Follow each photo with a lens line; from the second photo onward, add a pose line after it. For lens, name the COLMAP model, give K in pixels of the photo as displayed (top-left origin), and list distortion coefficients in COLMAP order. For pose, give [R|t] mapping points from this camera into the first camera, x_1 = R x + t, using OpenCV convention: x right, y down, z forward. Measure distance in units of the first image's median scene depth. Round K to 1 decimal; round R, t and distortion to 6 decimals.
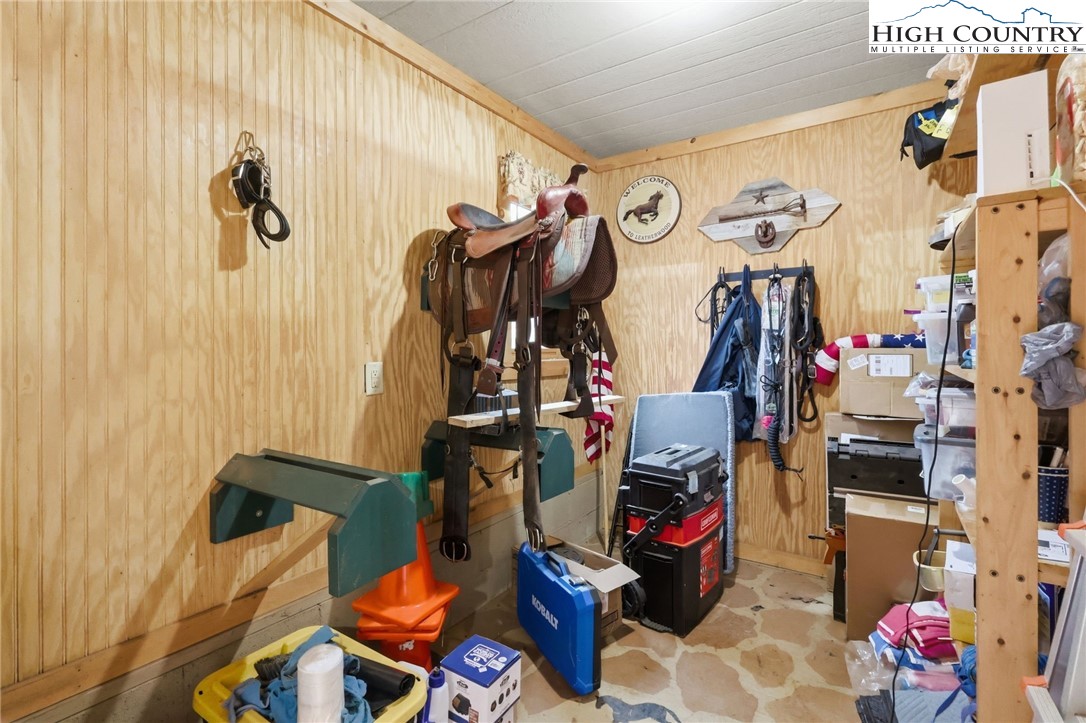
lens RADIAL K [[503.6, 0, 543.0], [0, 503.6, 361.5], [0, 0, 1]] dist [0.001010, 0.000126]
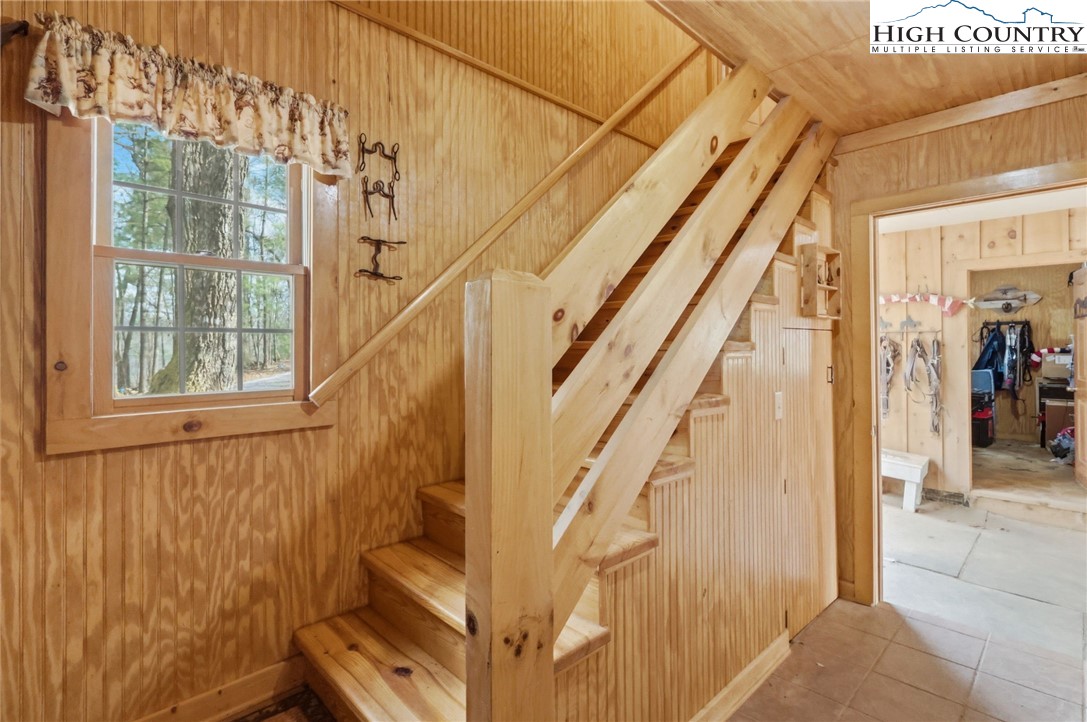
lens RADIAL K [[532.8, 0, 543.5], [0, 532.8, 361.0], [0, 0, 1]] dist [-0.002724, -0.000699]
pose [[0.978436, -0.001467, -0.206543, -1.312326], [0.002347, 0.999989, 0.004015, -0.002306], [0.206535, -0.004413, 0.978429, -2.133664]]
